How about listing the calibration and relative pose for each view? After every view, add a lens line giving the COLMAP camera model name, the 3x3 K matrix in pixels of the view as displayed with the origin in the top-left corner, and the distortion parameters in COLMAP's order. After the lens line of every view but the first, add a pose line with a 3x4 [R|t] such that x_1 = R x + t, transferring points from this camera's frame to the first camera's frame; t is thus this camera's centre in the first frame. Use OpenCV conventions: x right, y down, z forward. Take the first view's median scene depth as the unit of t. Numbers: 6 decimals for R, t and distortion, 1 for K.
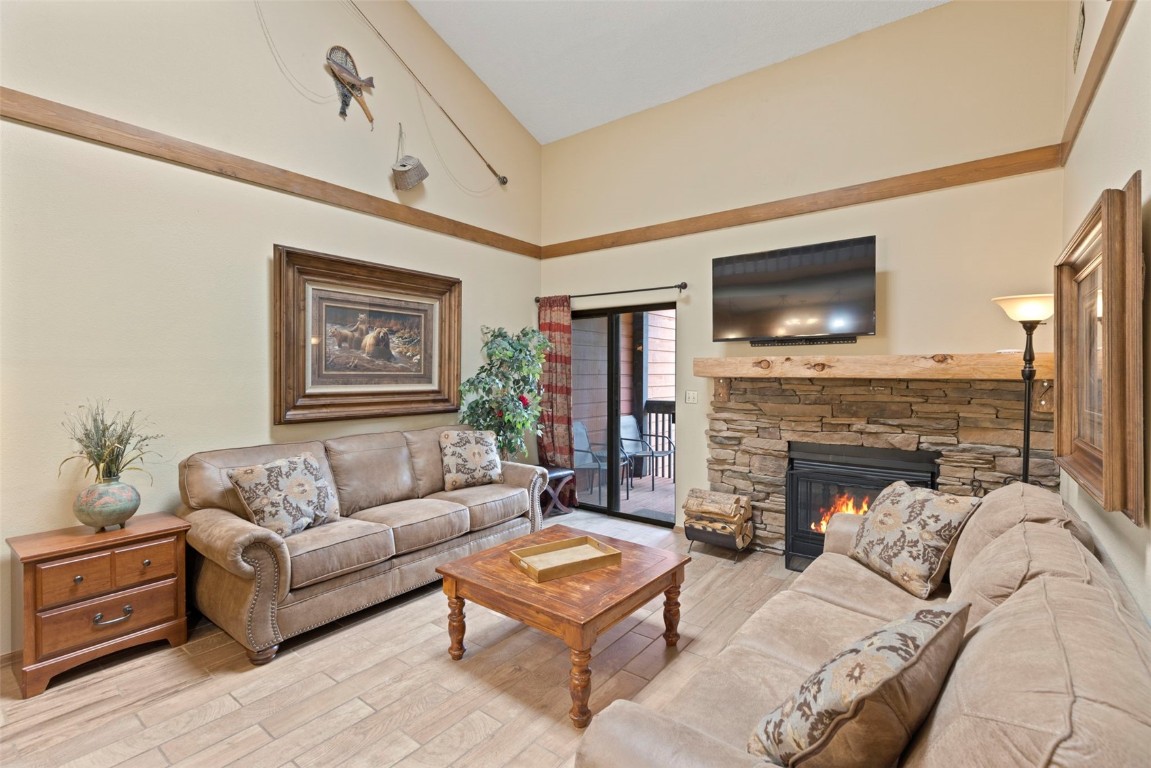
lens RADIAL K [[516.3, 0, 579.2], [0, 516.3, 381.9], [0, 0, 1]] dist [0.007439, -0.000312]
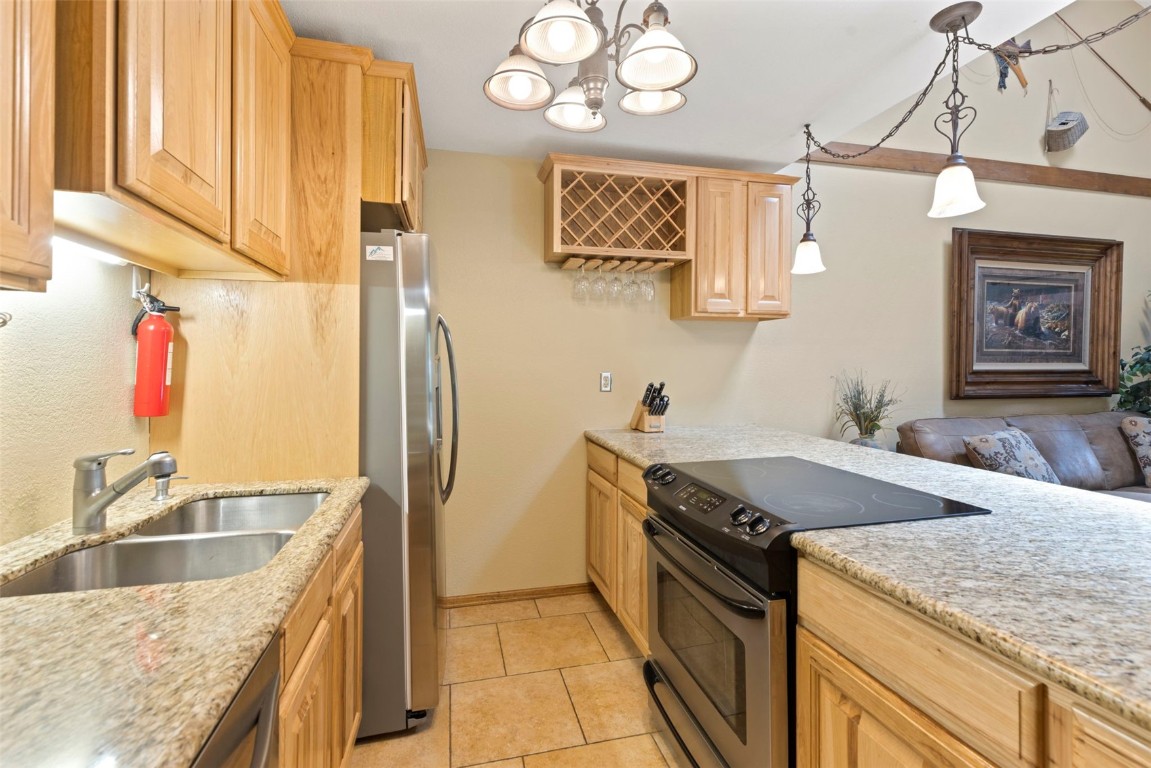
lens RADIAL K [[516.3, 0, 575.0], [0, 516.3, 366.1], [0, 0, 1]] dist [0.007439, -0.000312]
pose [[0.782558, 0.000965, -0.622577, -0.467537], [-0.008390, 0.999924, -0.008996, 0.027694], [0.622522, 0.012263, 0.782506, -0.265071]]
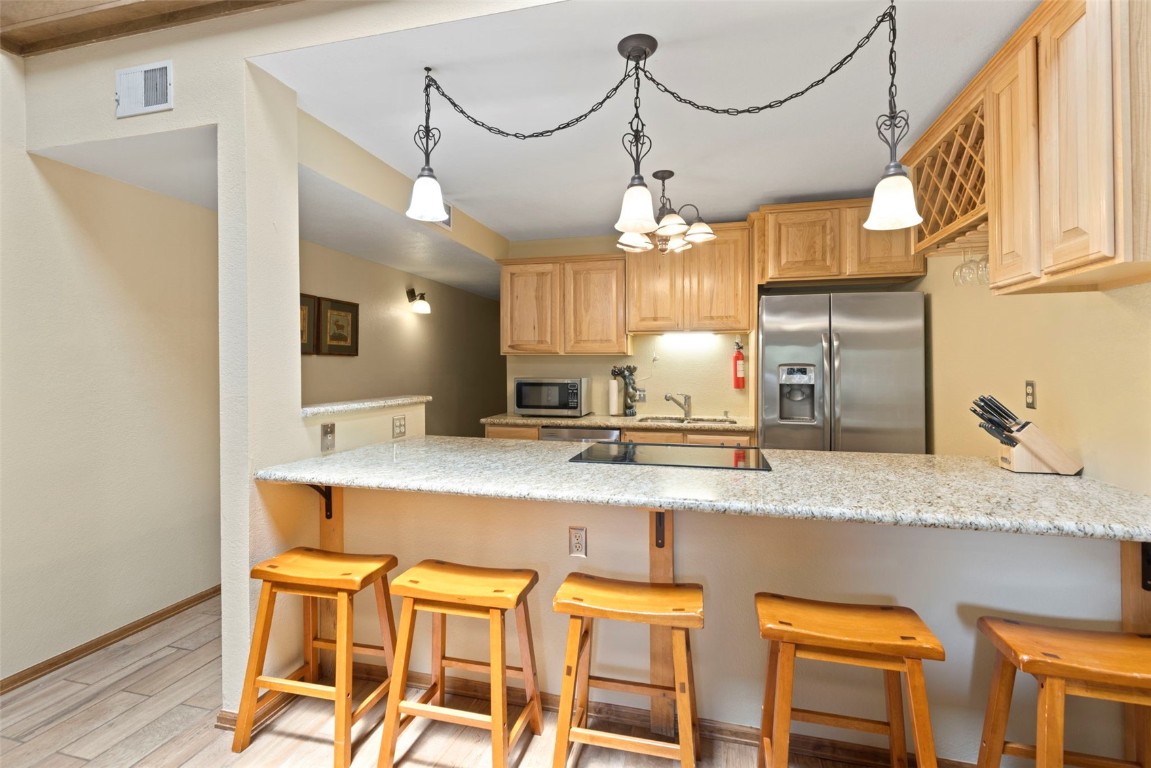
lens RADIAL K [[516.3, 0, 580.6], [0, 516.3, 363.4], [0, 0, 1]] dist [0.007439, -0.000312]
pose [[-0.917474, -0.005894, -0.397752, -0.248922], [-0.008238, 0.999957, 0.004186, 0.011543], [0.397710, 0.007117, -0.917483, 0.700596]]
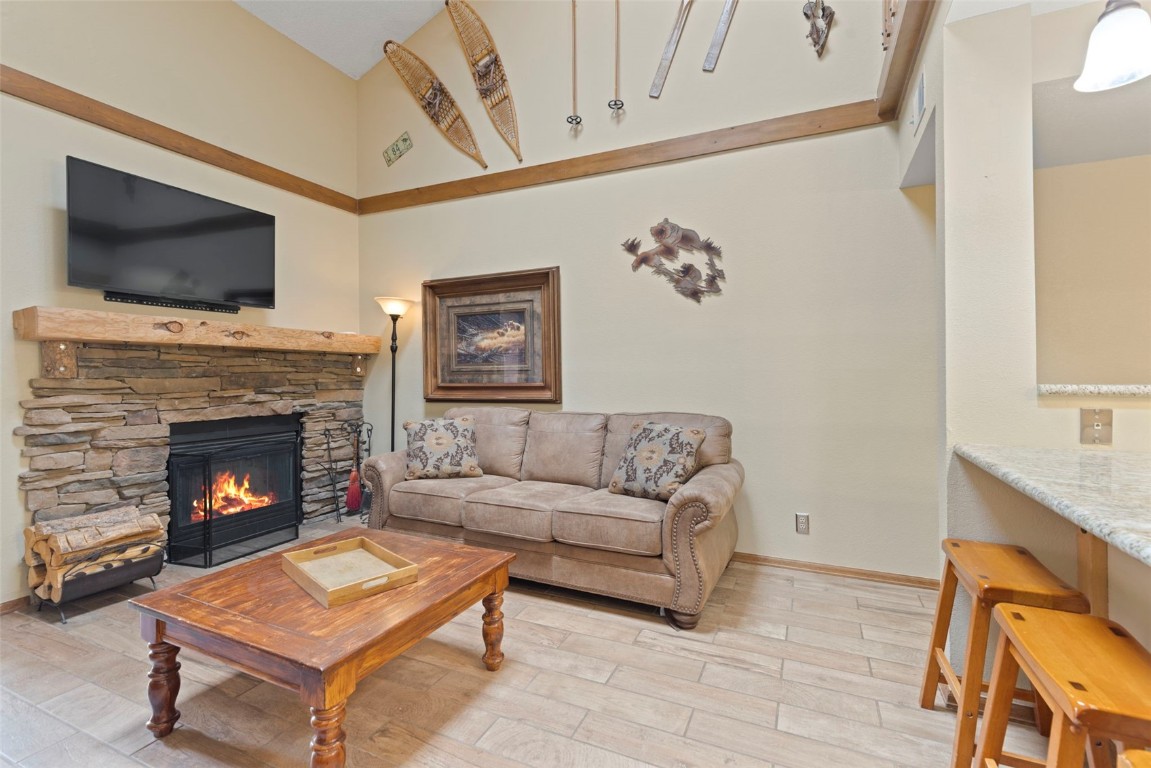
lens RADIAL K [[516.3, 0, 573.3], [0, 516.3, 379.6], [0, 0, 1]] dist [0.007439, -0.000312]
pose [[-0.221129, -0.010845, 0.975184, -0.548639], [0.019249, 0.999695, 0.015483, 0.045607], [-0.975054, 0.022195, -0.220853, 0.572000]]
